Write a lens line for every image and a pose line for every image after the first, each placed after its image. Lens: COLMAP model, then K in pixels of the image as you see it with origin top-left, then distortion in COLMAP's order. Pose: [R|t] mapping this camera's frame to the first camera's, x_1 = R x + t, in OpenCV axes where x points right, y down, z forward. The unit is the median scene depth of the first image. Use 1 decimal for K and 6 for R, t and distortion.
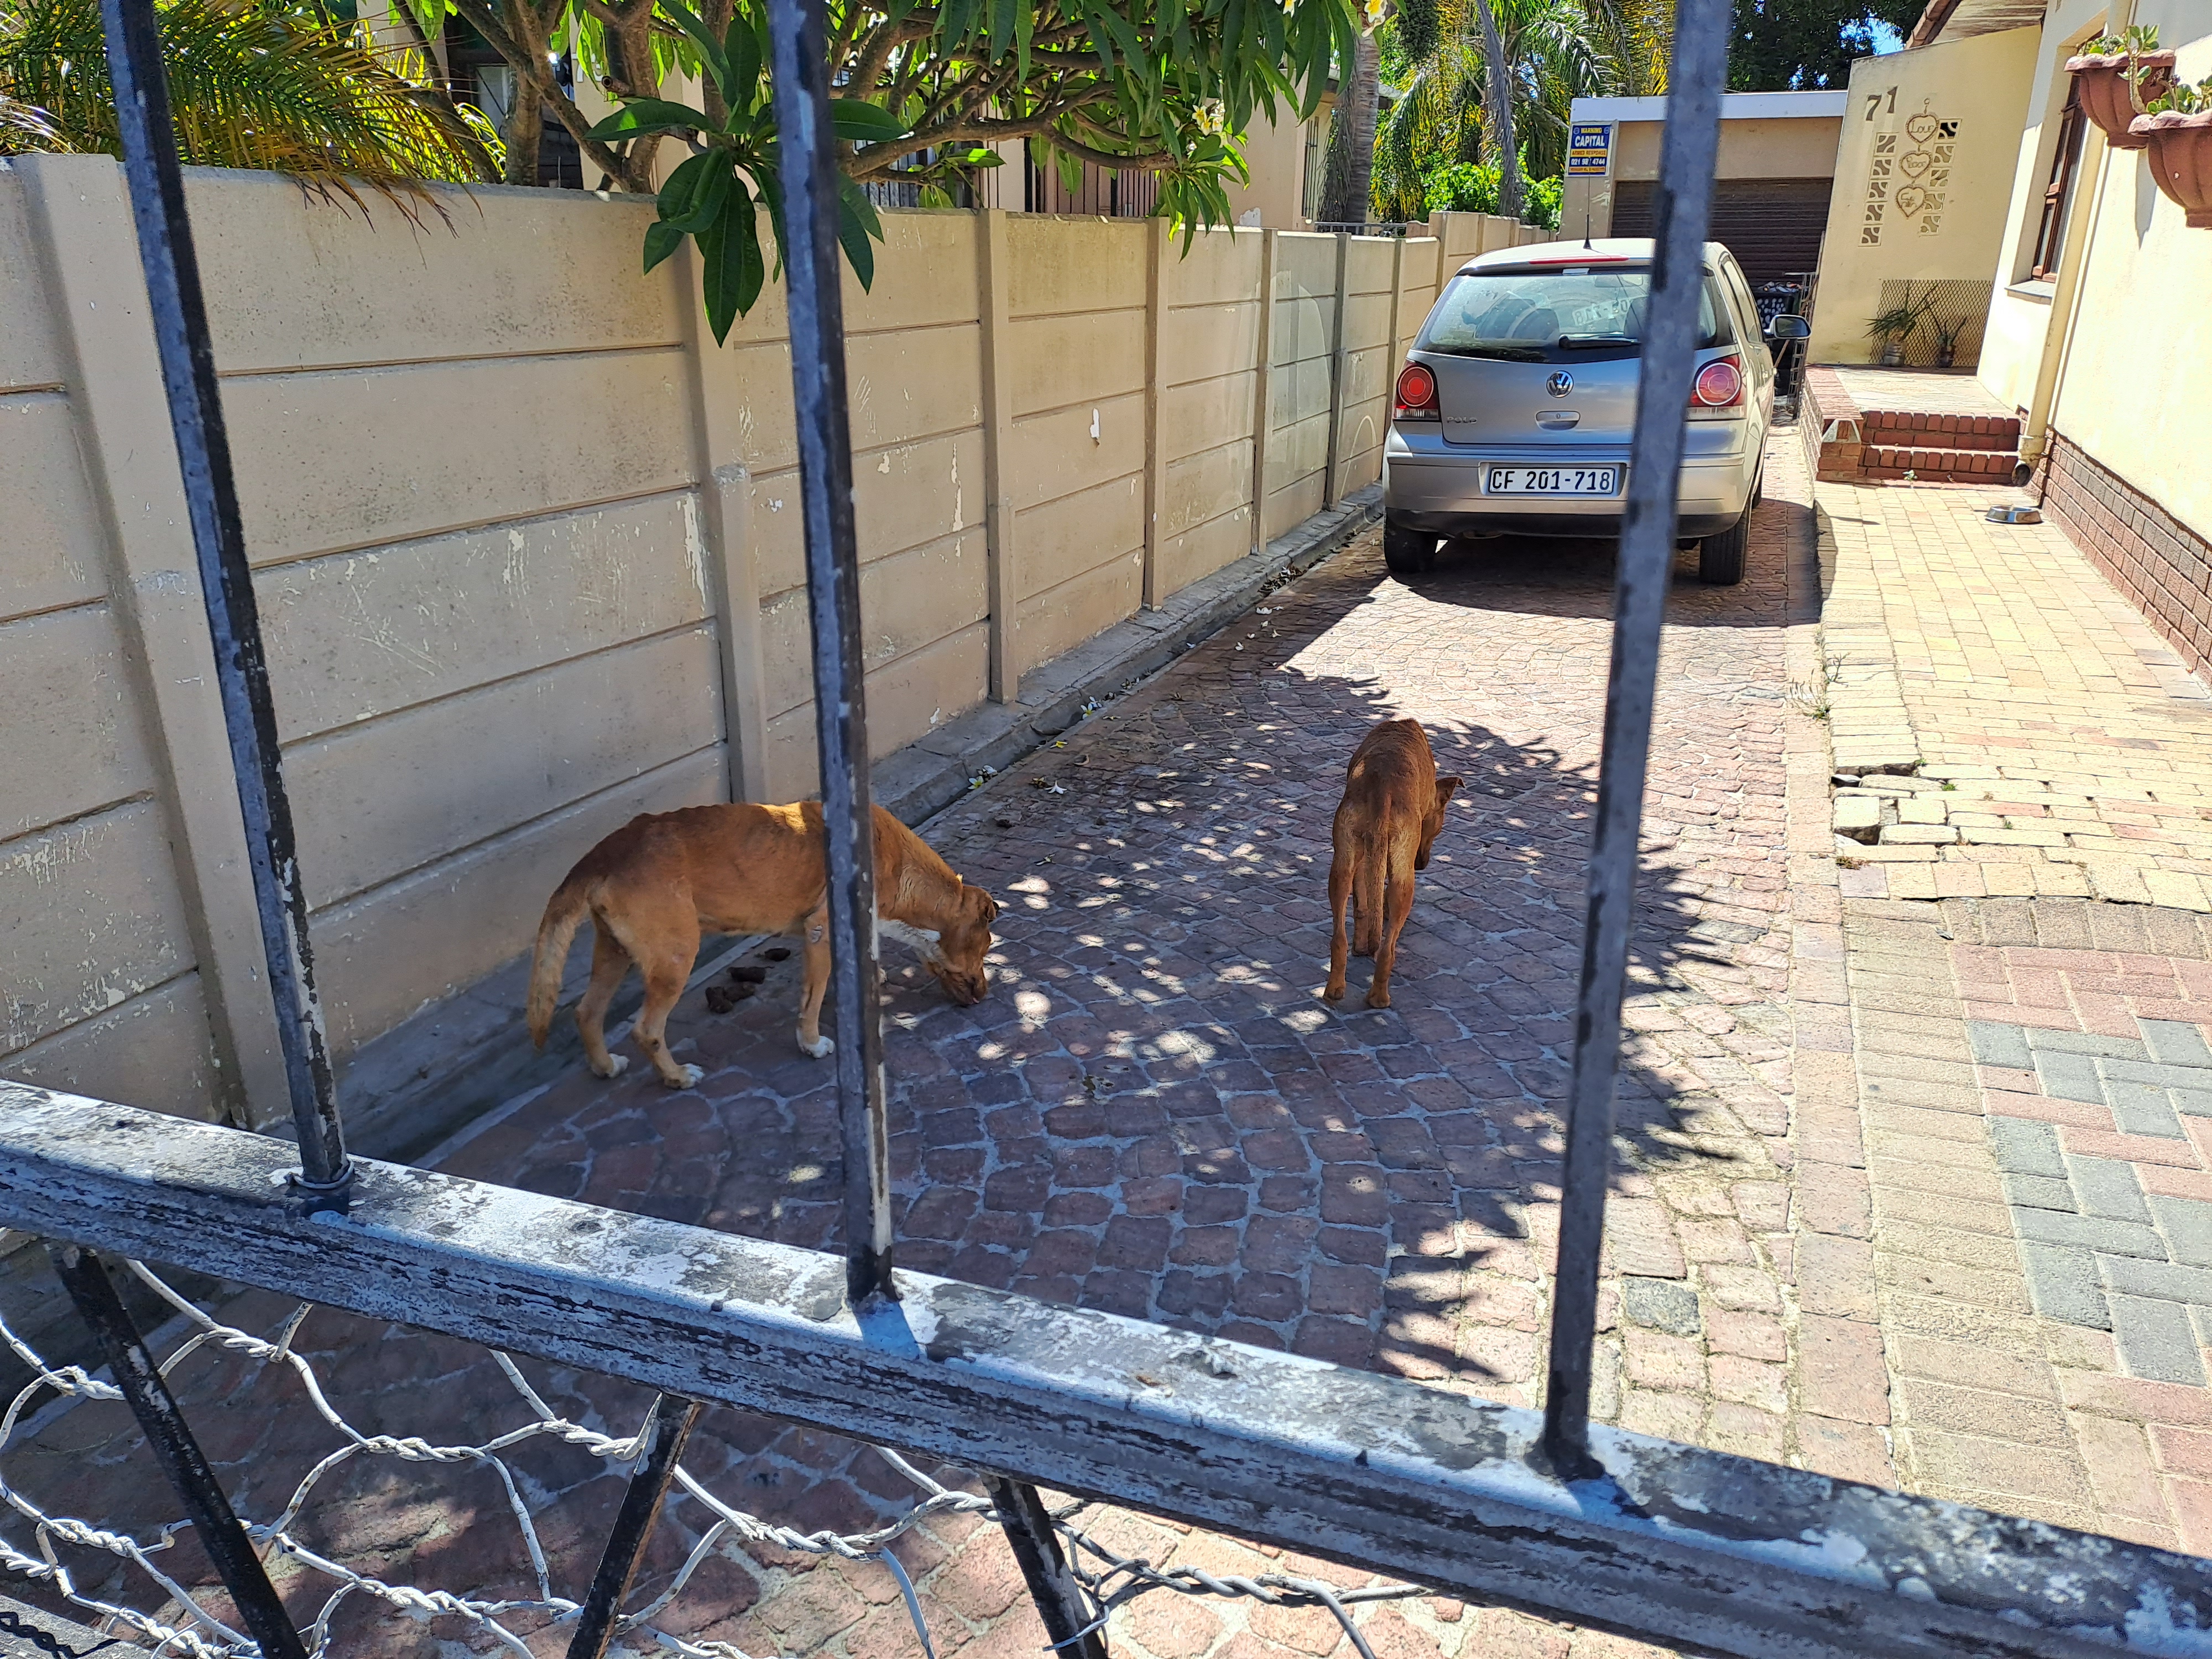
lens RADIAL K [[1626.4, 0, 1112.7], [0, 1626.4, 866.5], [0, 0, 1]] dist [0.093194, -0.097241]
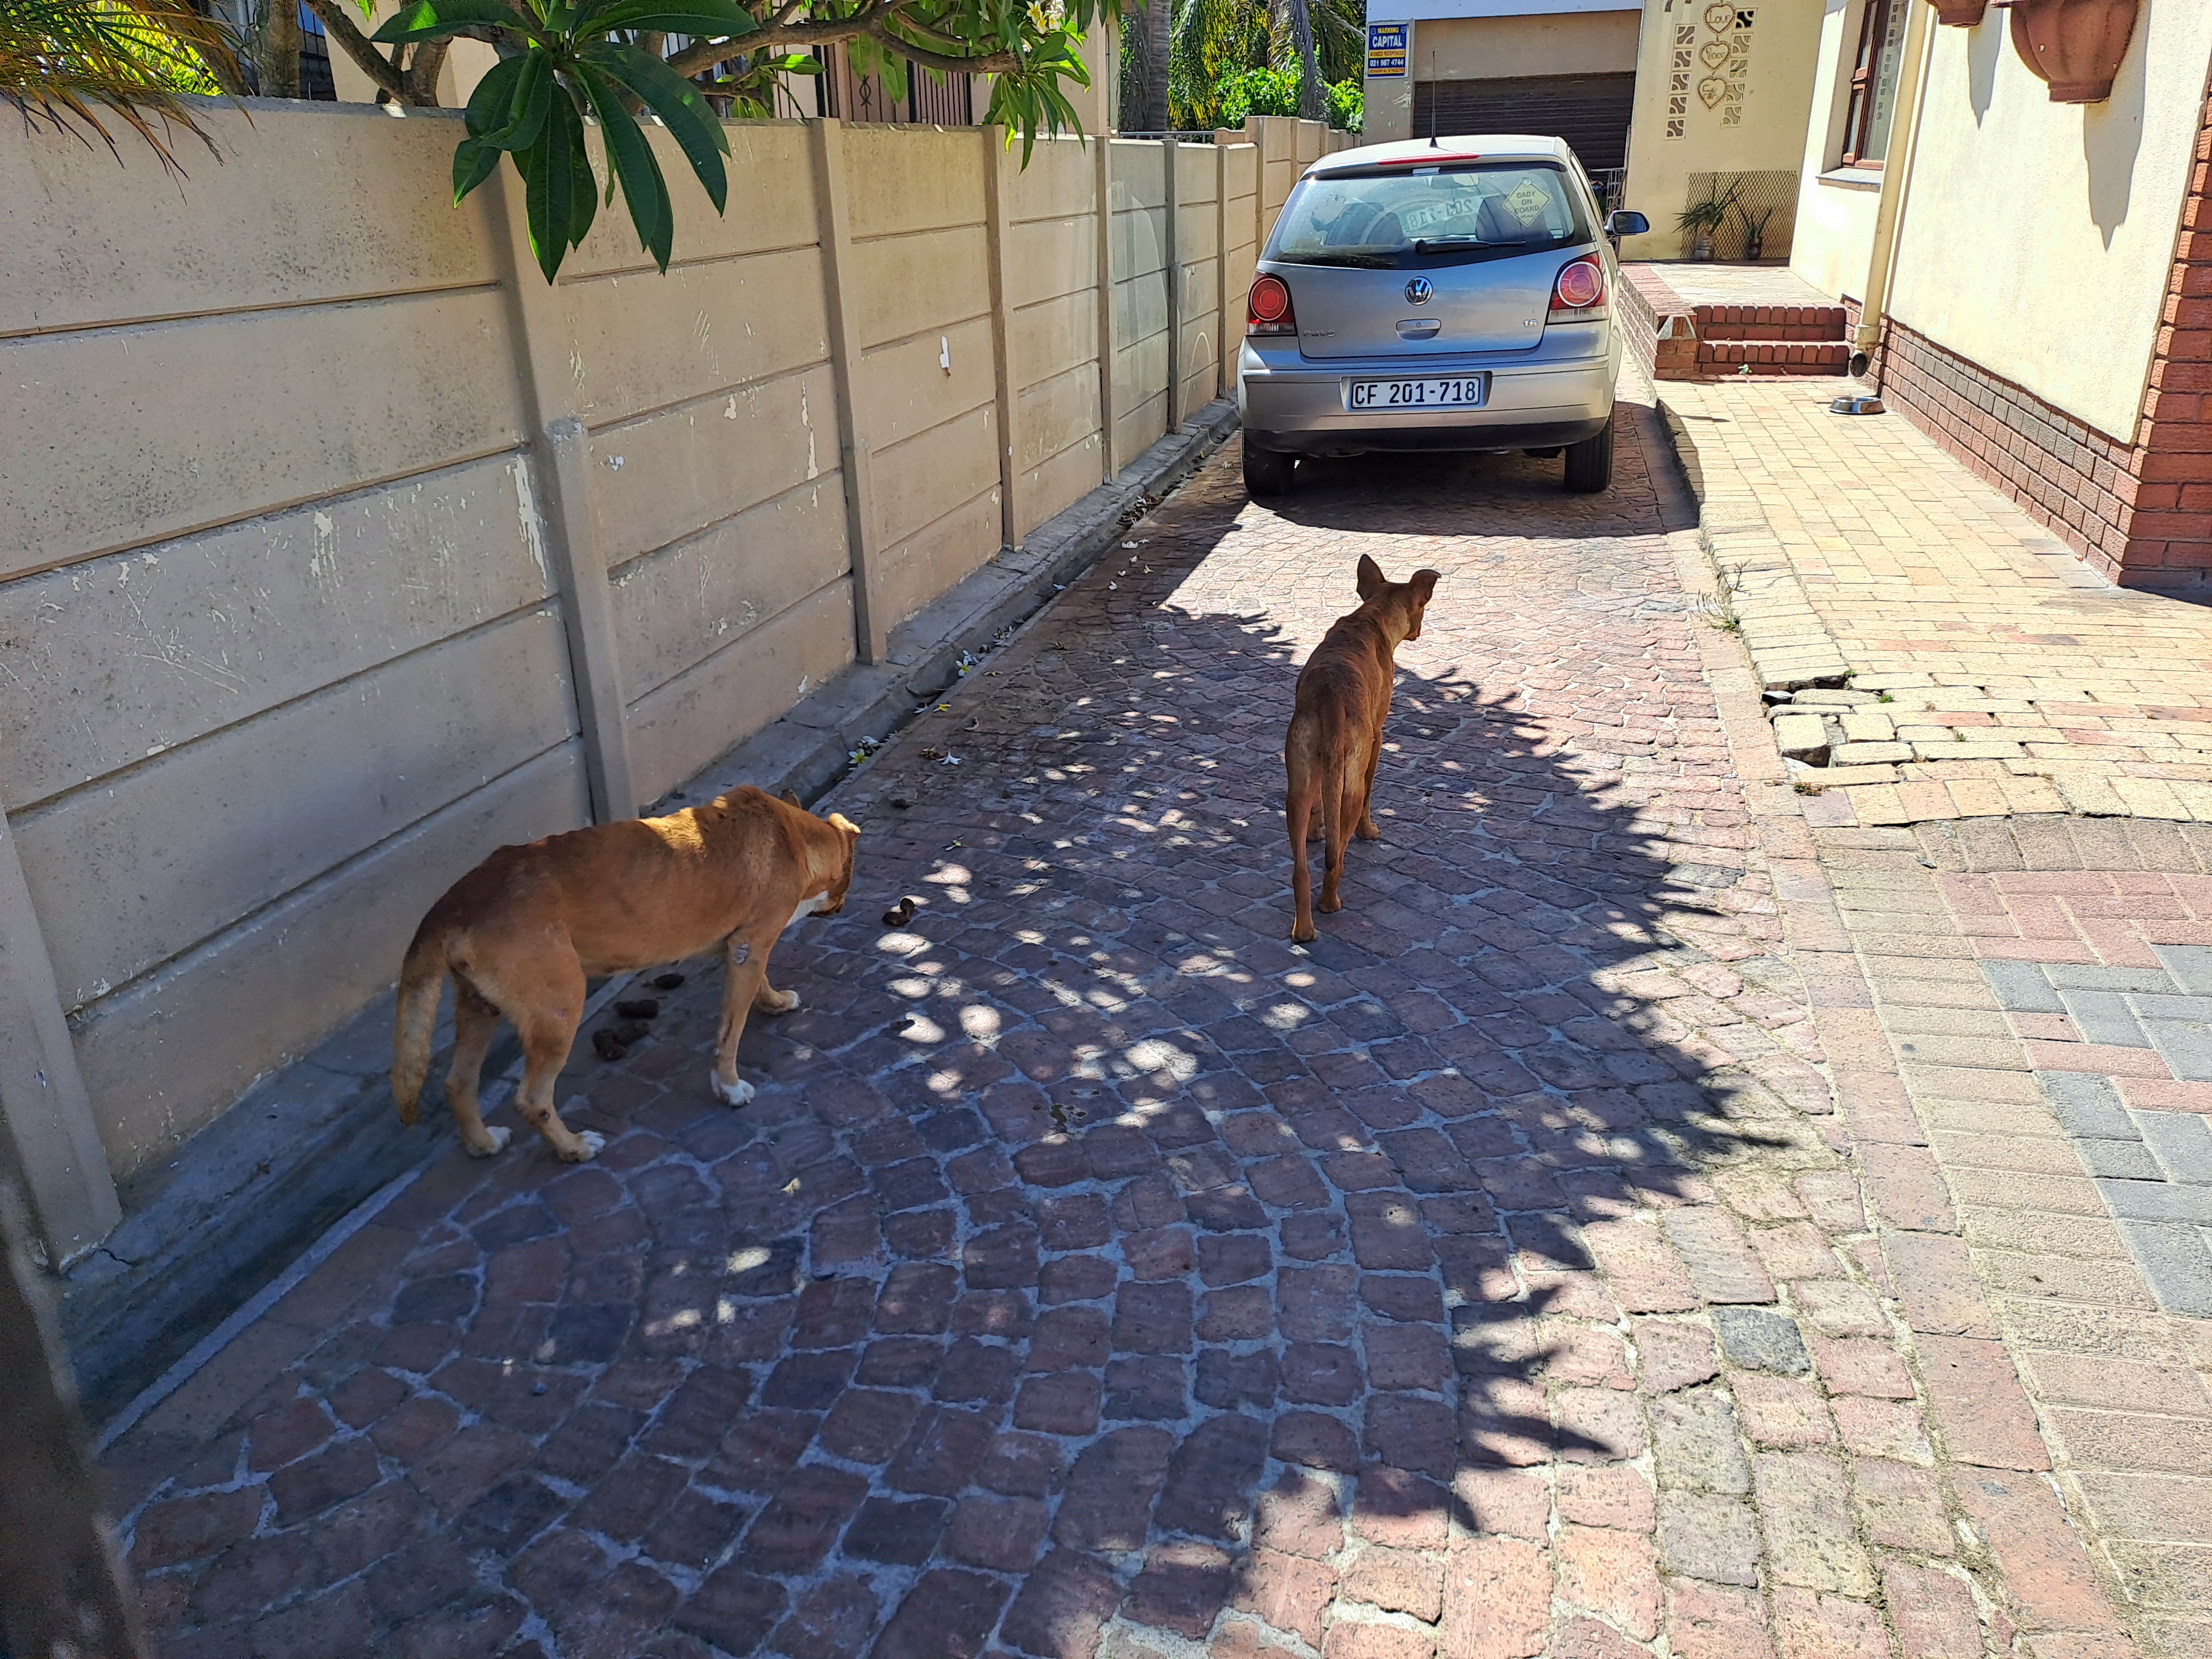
lens RADIAL K [[1644.0, 0, 1096.5], [0, 1644.0, 834.6], [0, 0, 1]] dist [0.098300, -0.099368]
pose [[0.993376, -0.069186, 0.091749, -0.048112], [0.067055, 0.997408, 0.026103, -0.028800], [-0.093317, -0.019778, 0.995440, 0.088546]]
